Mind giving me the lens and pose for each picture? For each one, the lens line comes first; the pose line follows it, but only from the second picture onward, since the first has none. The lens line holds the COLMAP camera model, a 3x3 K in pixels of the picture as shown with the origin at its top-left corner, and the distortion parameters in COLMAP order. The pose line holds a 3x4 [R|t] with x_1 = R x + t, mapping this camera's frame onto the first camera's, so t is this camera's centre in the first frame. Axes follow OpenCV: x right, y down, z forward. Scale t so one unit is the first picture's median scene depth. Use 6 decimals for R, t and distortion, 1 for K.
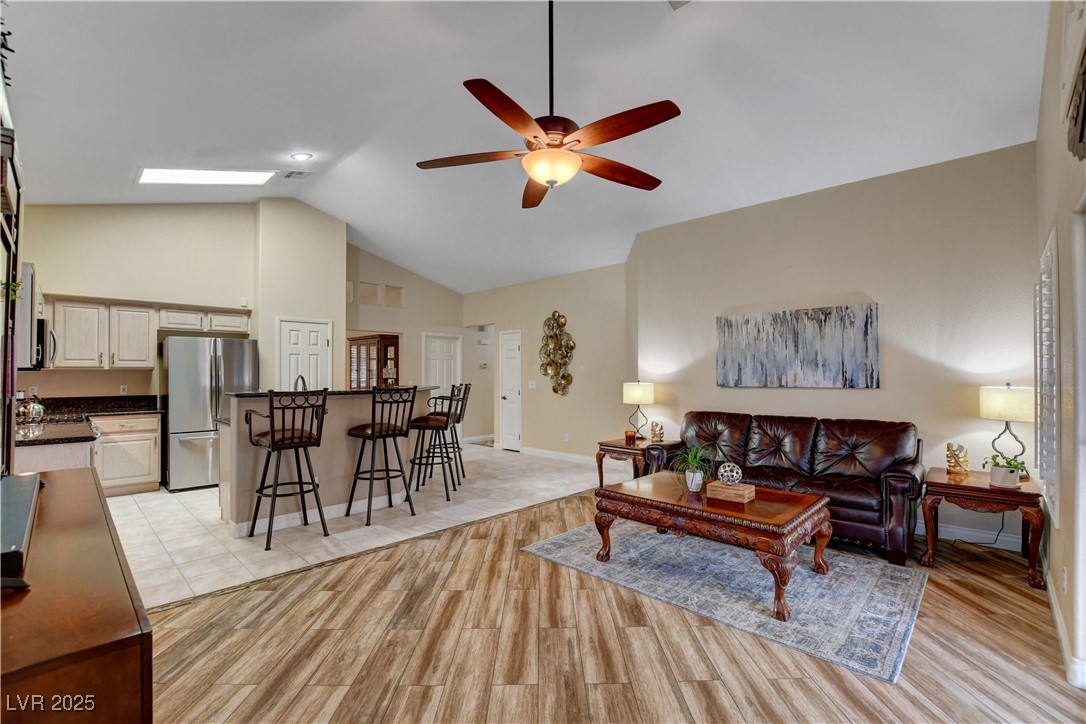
lens RADIAL K [[485.7, 0, 552.9], [0, 485.7, 365.0], [0, 0, 1]] dist [-0.035917, 0.004230]
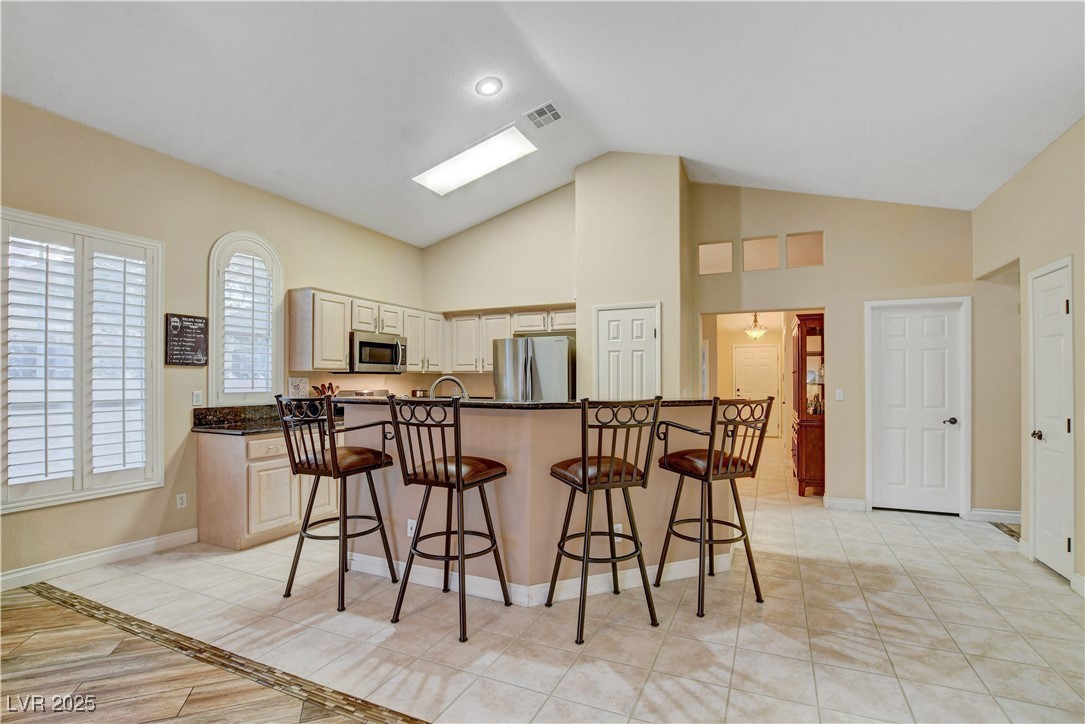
lens RADIAL K [[489.9, 0, 563.6], [0, 489.9, 376.4], [0, 0, 1]] dist [-0.028421, 0.000355]
pose [[0.348090, -0.003584, -0.937454, 0.219594], [0.015582, 0.999877, 0.001963, 0.018912], [0.937332, -0.015291, 0.348103, 0.805948]]
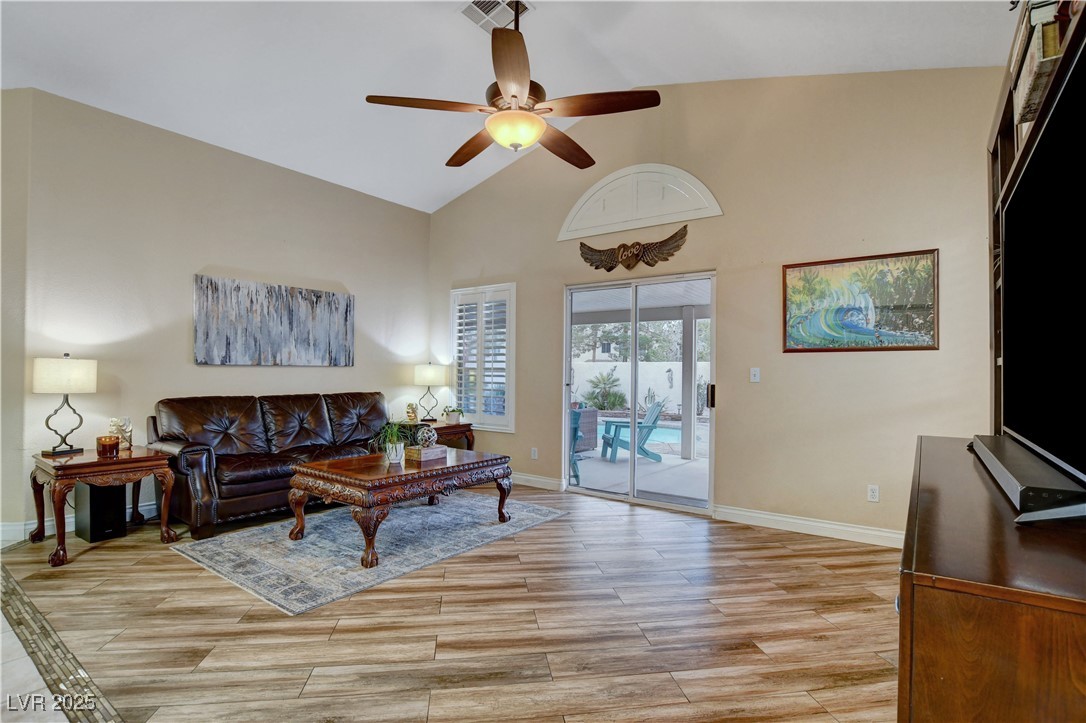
lens RADIAL K [[523.5, 0, 549.6], [0, 523.5, 372.2], [0, 0, 1]] dist [-0.026178, 0.000306]
pose [[-0.130663, -0.000220, 0.991427, -0.541586], [-0.026950, 0.999631, -0.003330, 0.043141], [-0.991060, -0.027154, -0.130621, 0.538718]]
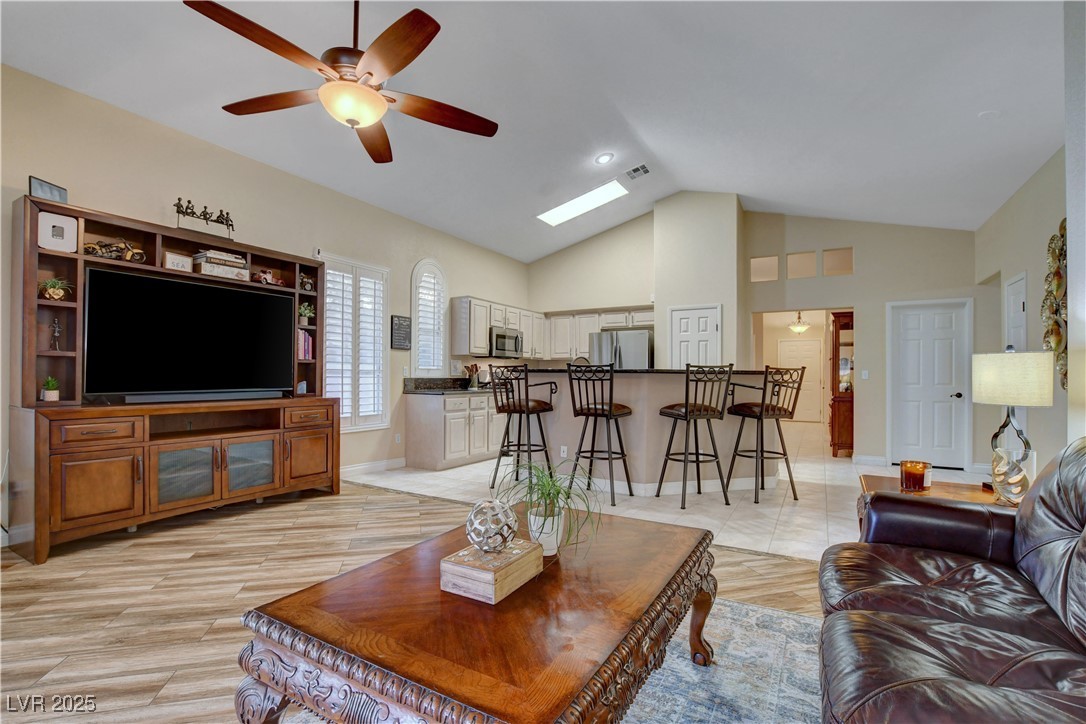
lens RADIAL K [[486.2, 0, 542.2], [0, 486.2, 371.7], [0, 0, 1]] dist [-0.027879, 0.000327]
pose [[0.232646, -0.006550, -0.972539, 0.496774], [0.008872, 0.999950, -0.004613, 0.054657], [0.972521, -0.007555, 0.232692, 0.577117]]
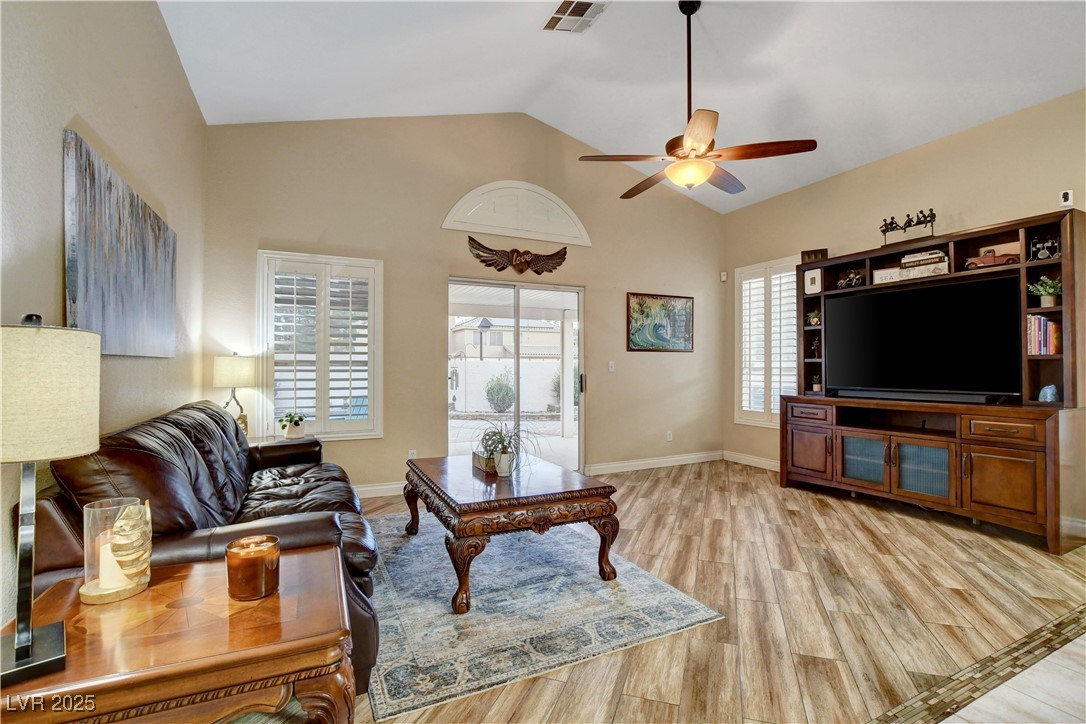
lens RADIAL K [[502.3, 0, 550.5], [0, 502.3, 363.4], [0, 0, 1]] dist [-0.029620, 0.000887]
pose [[-0.938209, 0.001965, 0.346063, -0.055444], [-0.006372, 0.999716, -0.022952, 0.054854], [-0.346010, -0.023739, -0.937930, 1.172822]]
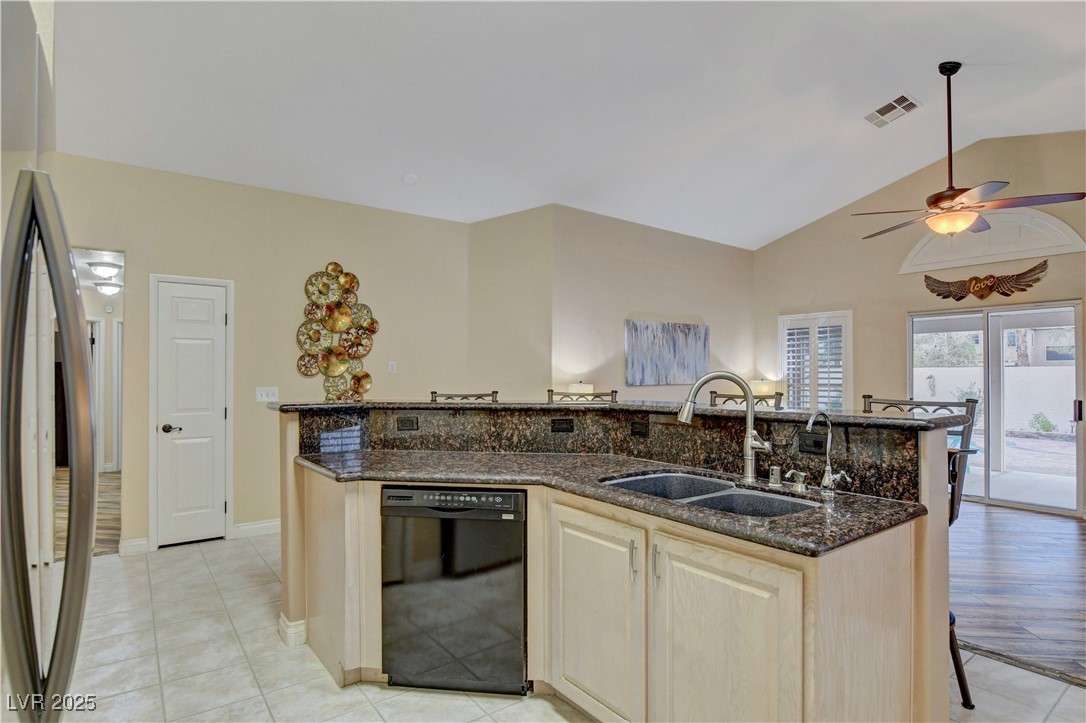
lens RADIAL K [[565.7, 0, 553.8], [0, 565.7, 371.7], [0, 0, 1]] dist [-0.029992, 0.001411]
pose [[0.160033, 0.006567, 0.987090, -0.881078], [-0.016564, 0.999855, -0.003966, 0.021082], [-0.986973, -0.015716, 0.160118, 0.944889]]
